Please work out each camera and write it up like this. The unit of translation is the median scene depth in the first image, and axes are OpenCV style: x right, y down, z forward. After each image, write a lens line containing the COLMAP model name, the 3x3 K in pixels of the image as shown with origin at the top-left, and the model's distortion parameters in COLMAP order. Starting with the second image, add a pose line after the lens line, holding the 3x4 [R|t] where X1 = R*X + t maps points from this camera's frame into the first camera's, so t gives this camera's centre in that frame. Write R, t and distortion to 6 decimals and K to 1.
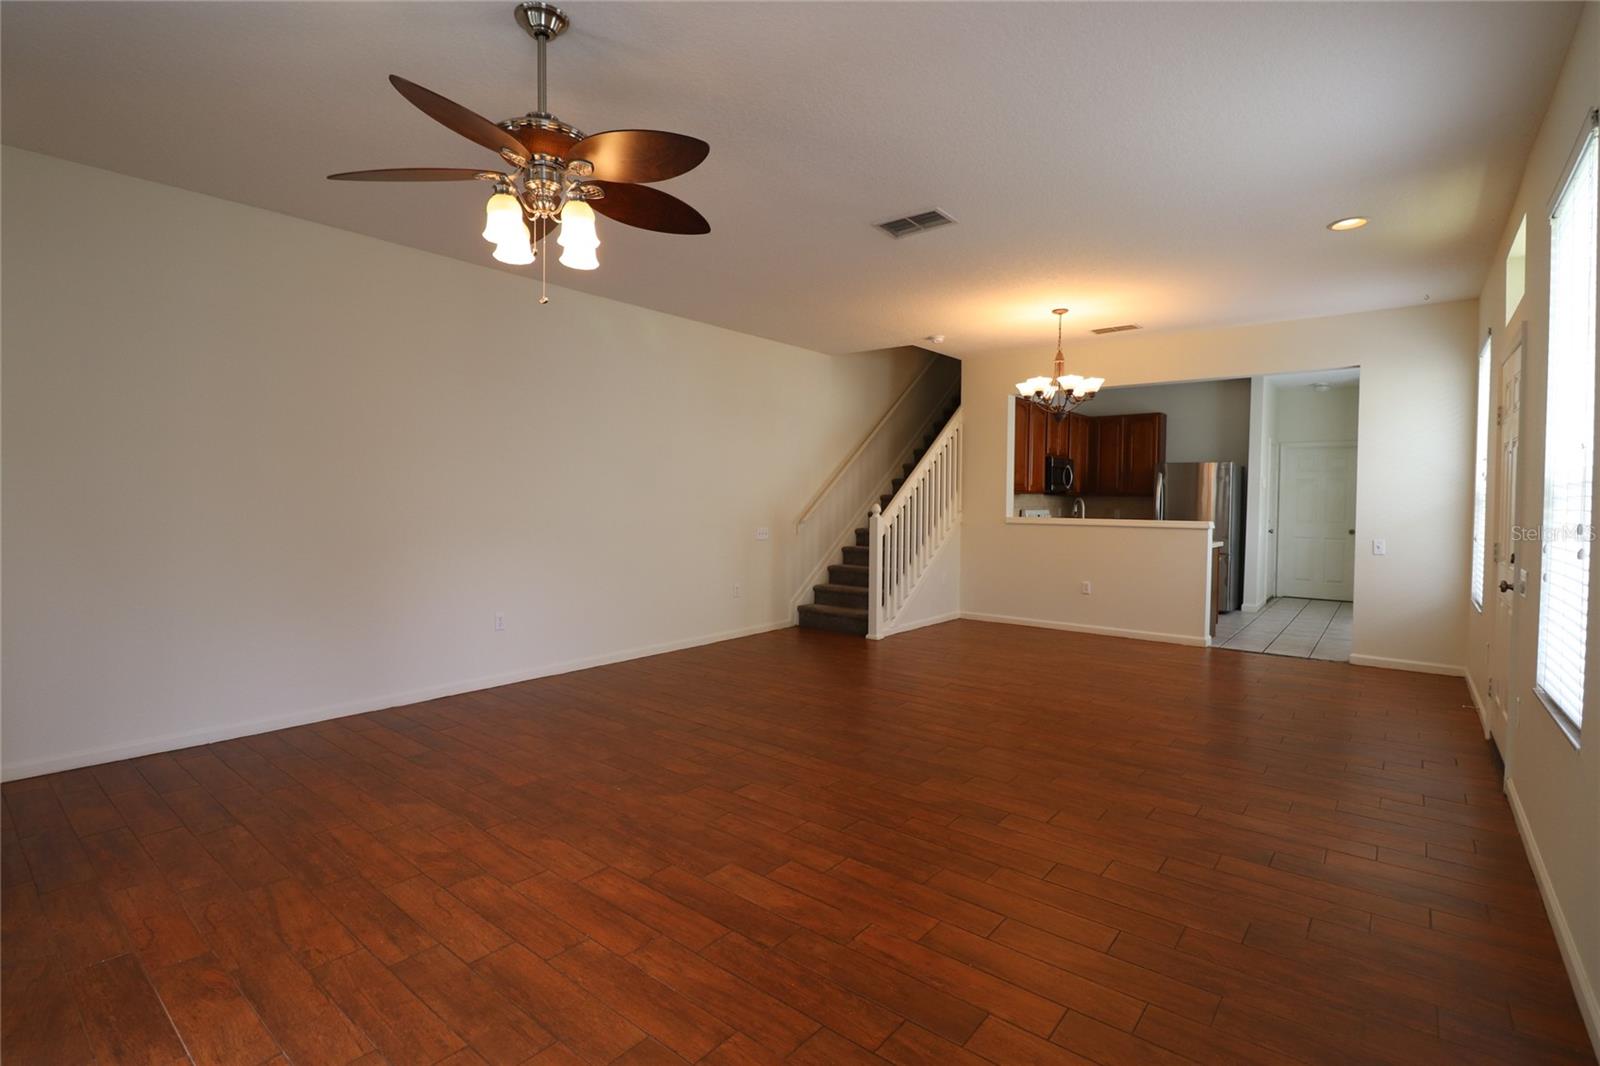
lens RADIAL K [[743.5, 0, 799.1], [0, 743.5, 527.4], [0, 0, 1]] dist [-0.011643, -0.000150]
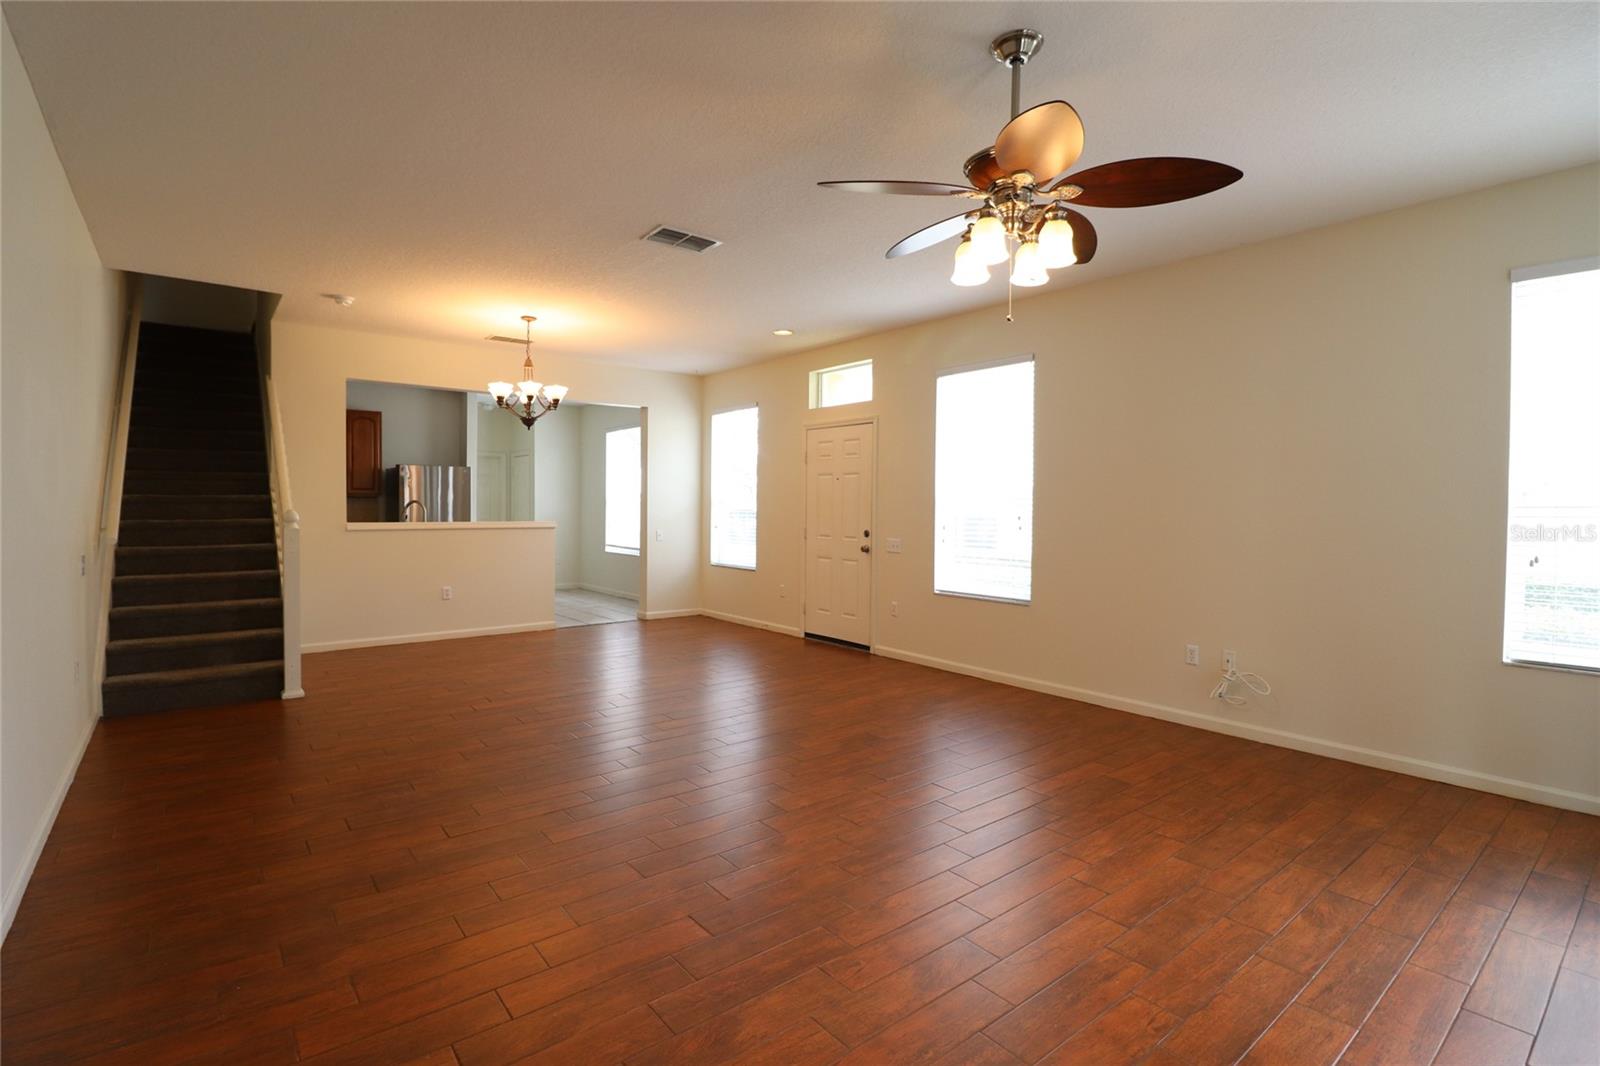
lens RADIAL K [[743.5, 0, 786.3], [0, 743.5, 530.2], [0, 0, 1]] dist [-0.011643, -0.000150]
pose [[0.223520, -0.037588, 0.973974, -0.496088], [0.030520, 0.999036, 0.031551, -0.019488], [-0.974221, 0.022674, 0.224452, 0.376900]]
